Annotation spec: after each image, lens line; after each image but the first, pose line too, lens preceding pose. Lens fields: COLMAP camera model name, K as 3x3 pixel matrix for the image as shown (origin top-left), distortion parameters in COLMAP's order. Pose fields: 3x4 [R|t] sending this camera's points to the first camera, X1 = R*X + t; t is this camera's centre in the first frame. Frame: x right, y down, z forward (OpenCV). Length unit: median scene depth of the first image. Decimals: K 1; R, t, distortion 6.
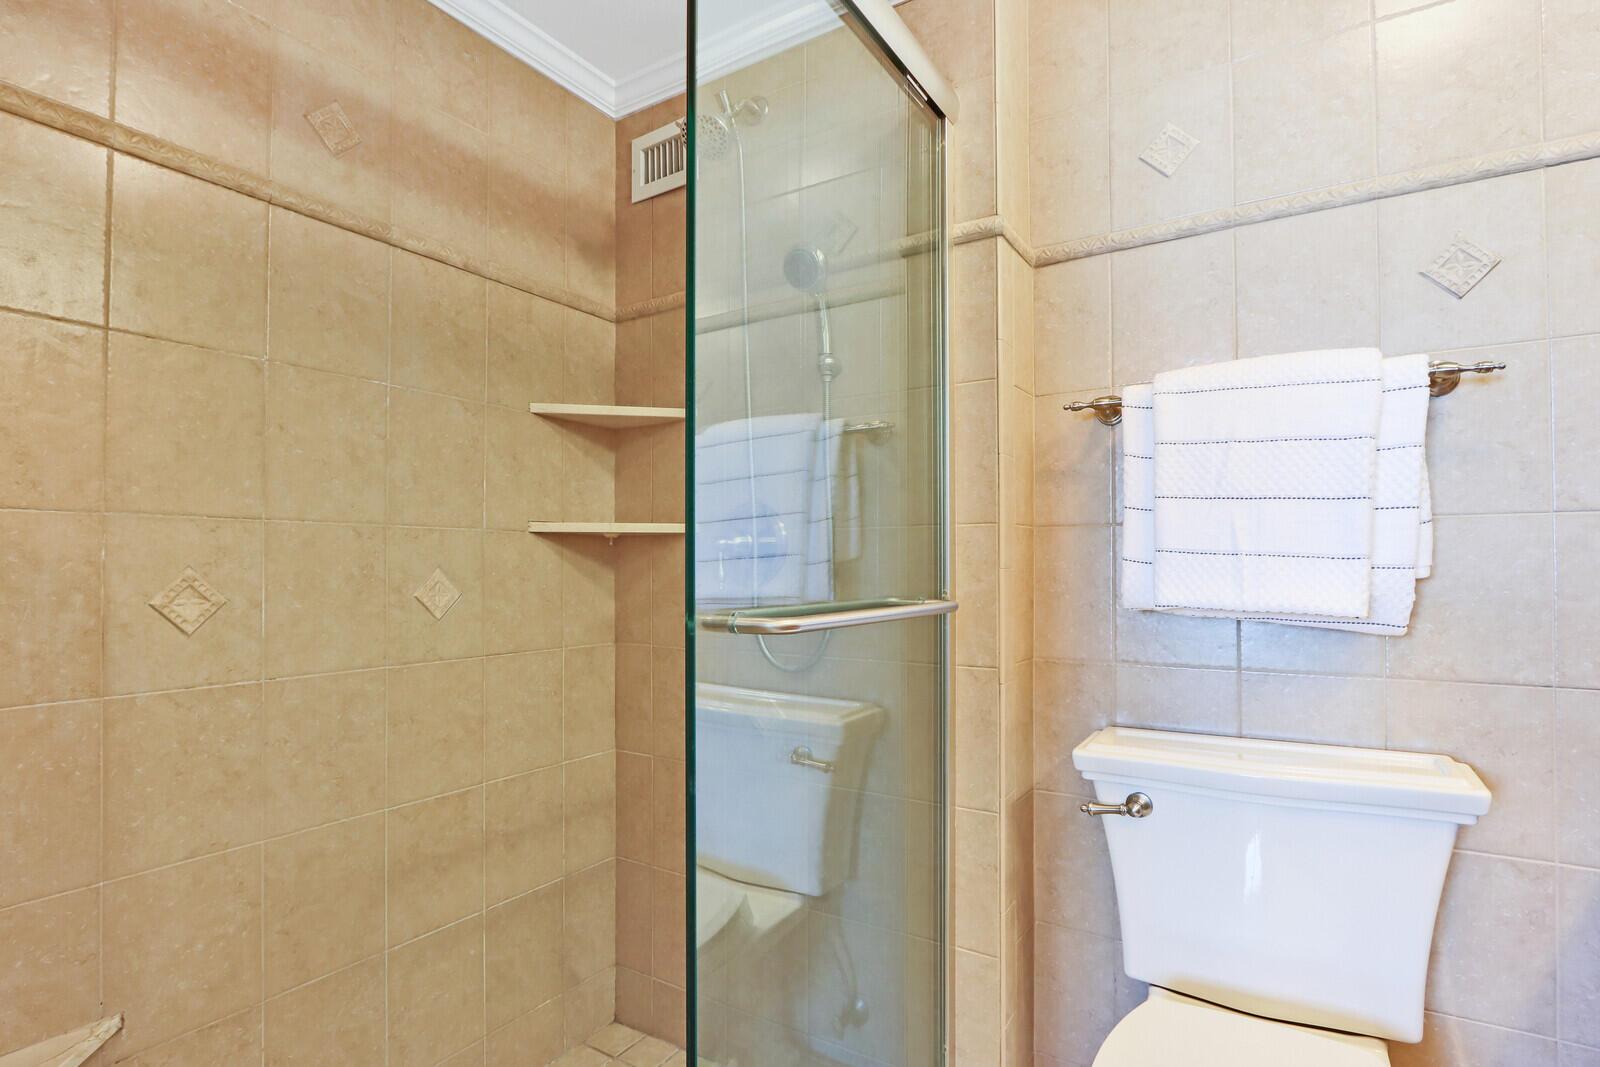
lens RADIAL K [[771.7, 0, 801.0], [0, 771.7, 542.2], [0, 0, 1]] dist [-0.020282, 0.001489]
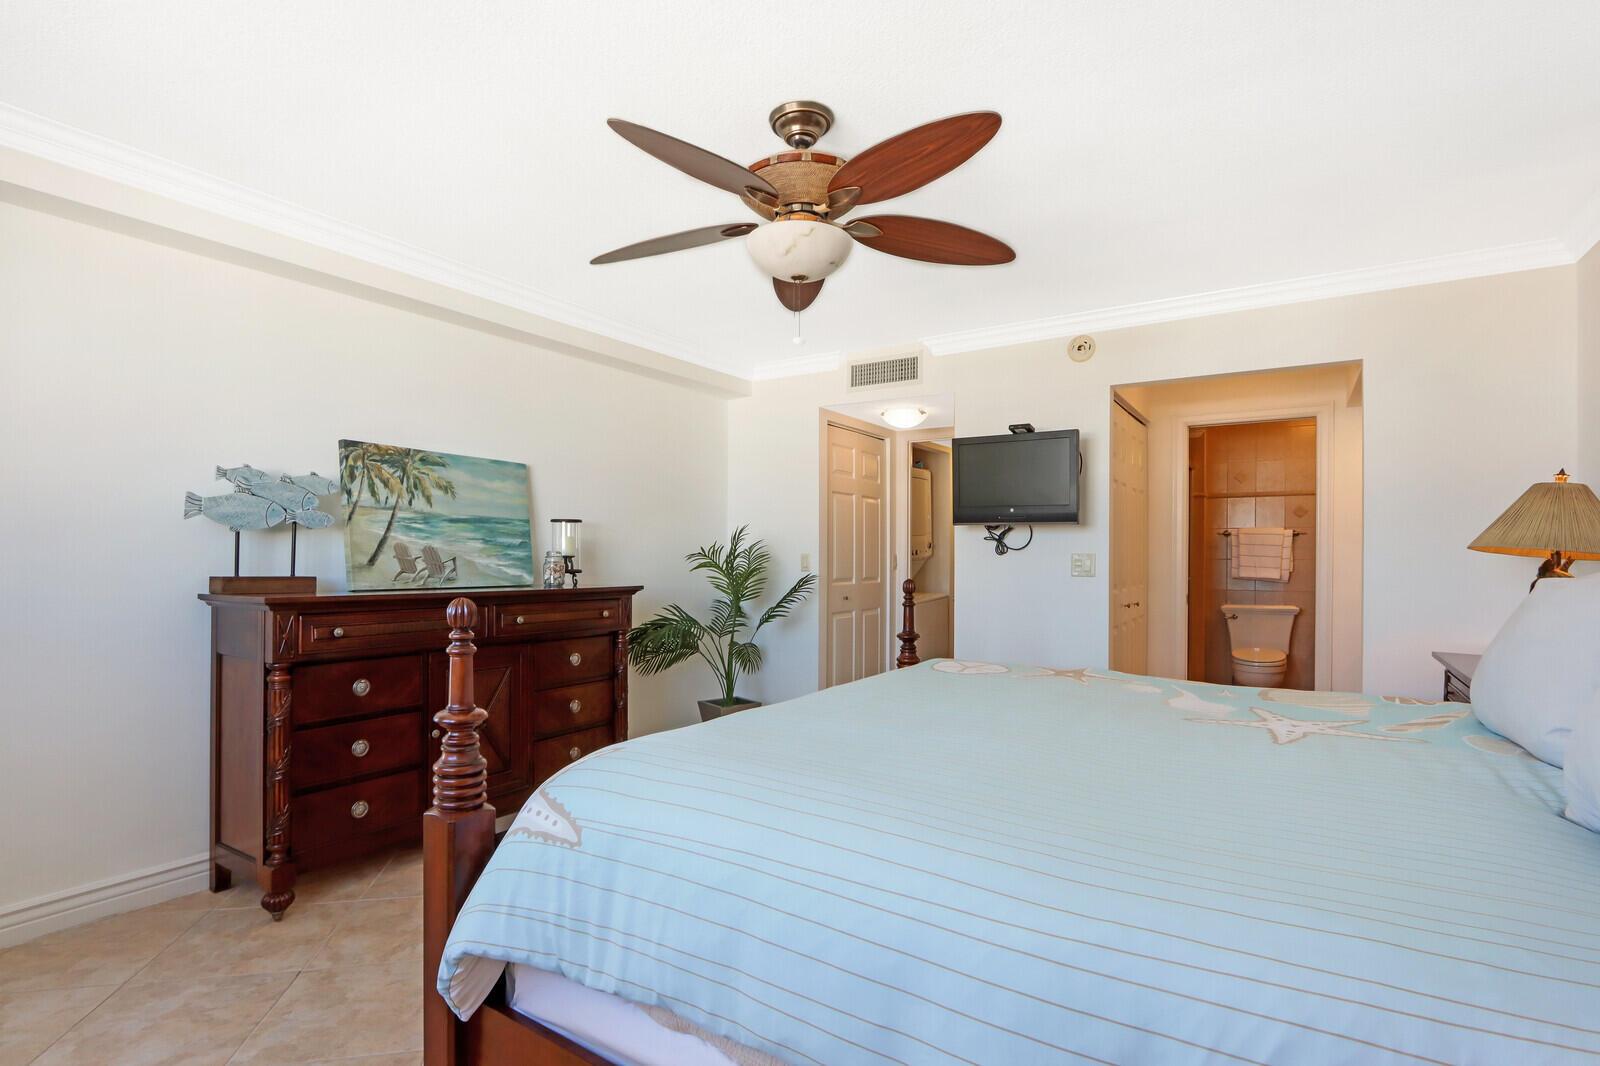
lens RADIAL K [[771.7, 0, 790.0], [0, 771.7, 554.9], [0, 0, 1]] dist [-0.020282, 0.001489]
pose [[0.999685, 0.009229, -0.023351, -2.397993], [-0.008767, 0.999766, 0.019794, -0.135521], [0.023529, -0.019583, 0.999531, -4.144123]]
